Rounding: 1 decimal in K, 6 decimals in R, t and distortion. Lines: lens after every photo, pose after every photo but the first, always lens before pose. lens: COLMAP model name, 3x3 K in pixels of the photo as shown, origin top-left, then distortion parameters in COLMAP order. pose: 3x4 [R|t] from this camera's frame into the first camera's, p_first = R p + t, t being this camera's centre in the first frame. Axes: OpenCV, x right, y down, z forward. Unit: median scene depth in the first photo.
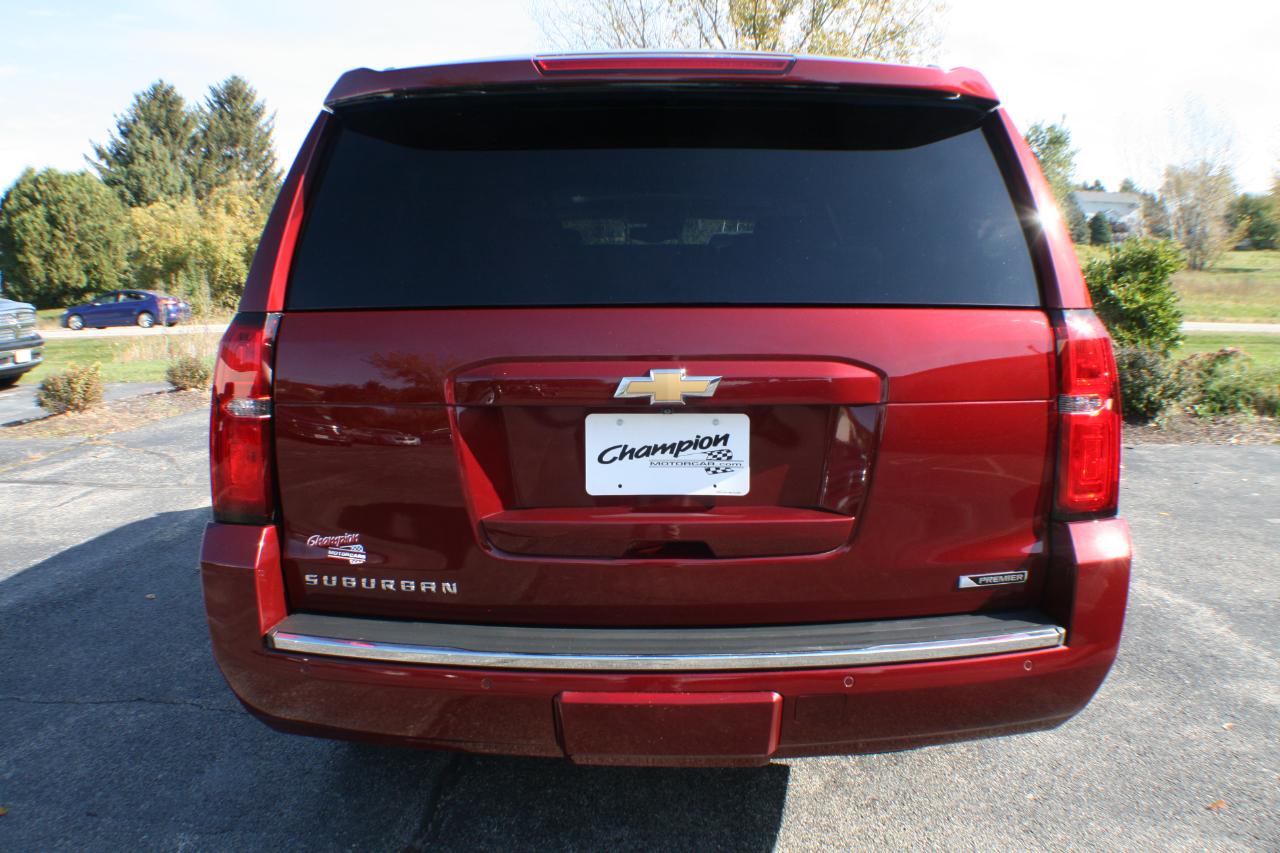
lens RADIAL K [[1040.4, 0, 636.5], [0, 1040.4, 452.3], [0, 0, 1]] dist [-0.199940, 0.041668]
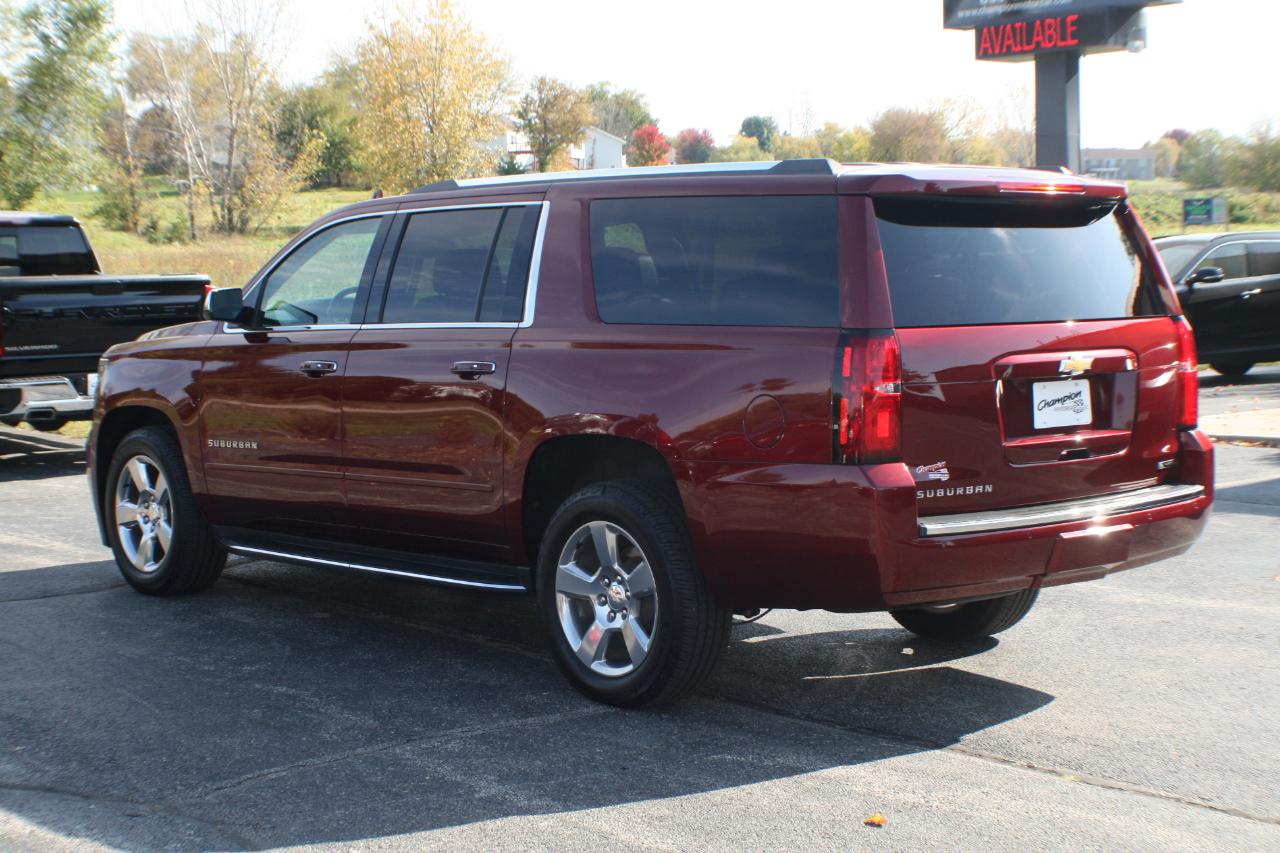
lens RADIAL K [[2162.5, 0, 628.1], [0, 2162.5, 476.6], [0, 0, 1]] dist [-0.143548, 0.000000]
pose [[0.742841, -0.071652, 0.665622, -2.931786], [0.118042, 0.992697, -0.024876, 0.127969], [-0.658979, 0.097050, 0.745874, -1.236149]]
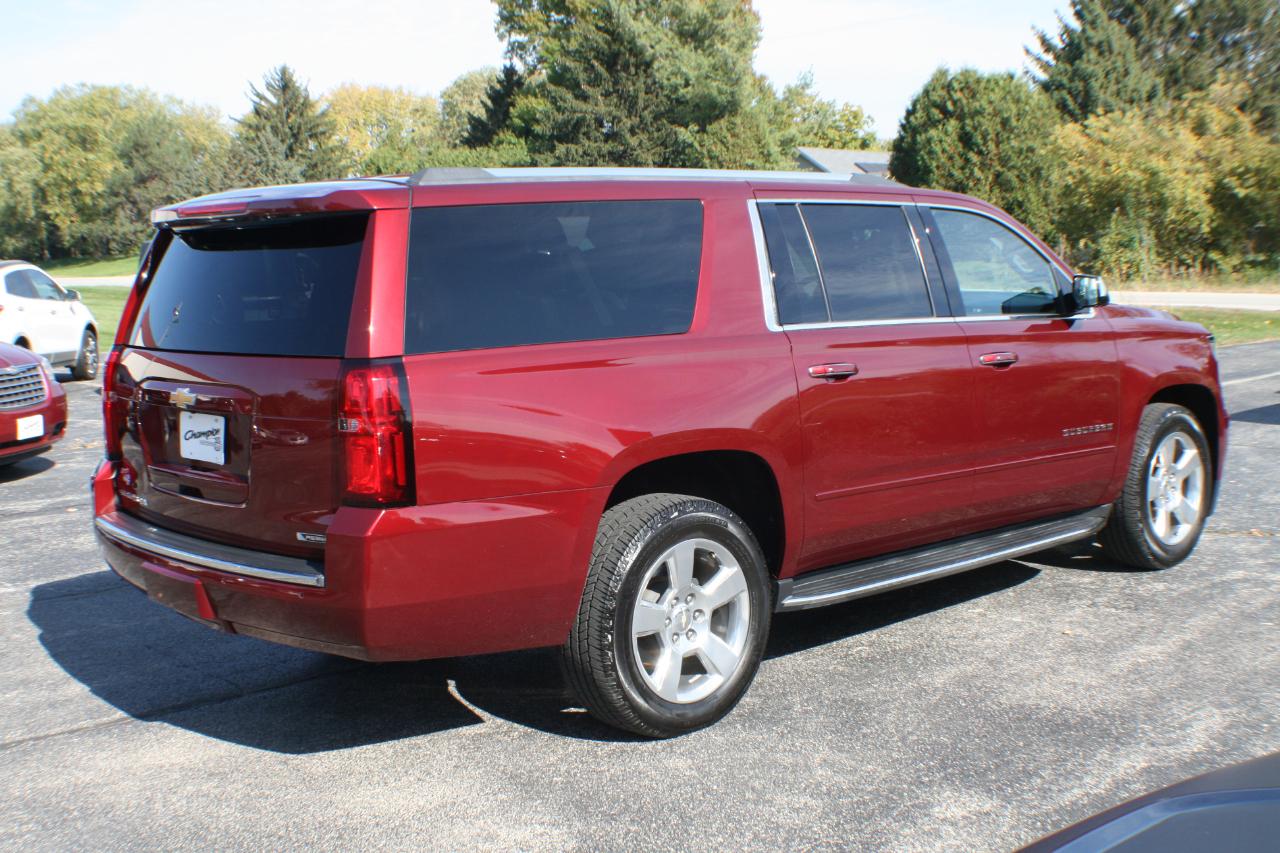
lens RADIAL K [[1569.3, 0, 625.8], [0, 1569.3, 470.7], [0, 0, 1]] dist [-0.169383, 0.000000]
pose [[0.685801, 0.093097, -0.721810, 2.304580], [-0.095879, 0.994698, 0.037198, -0.102805], [0.721446, 0.043697, 0.691090, -0.260455]]
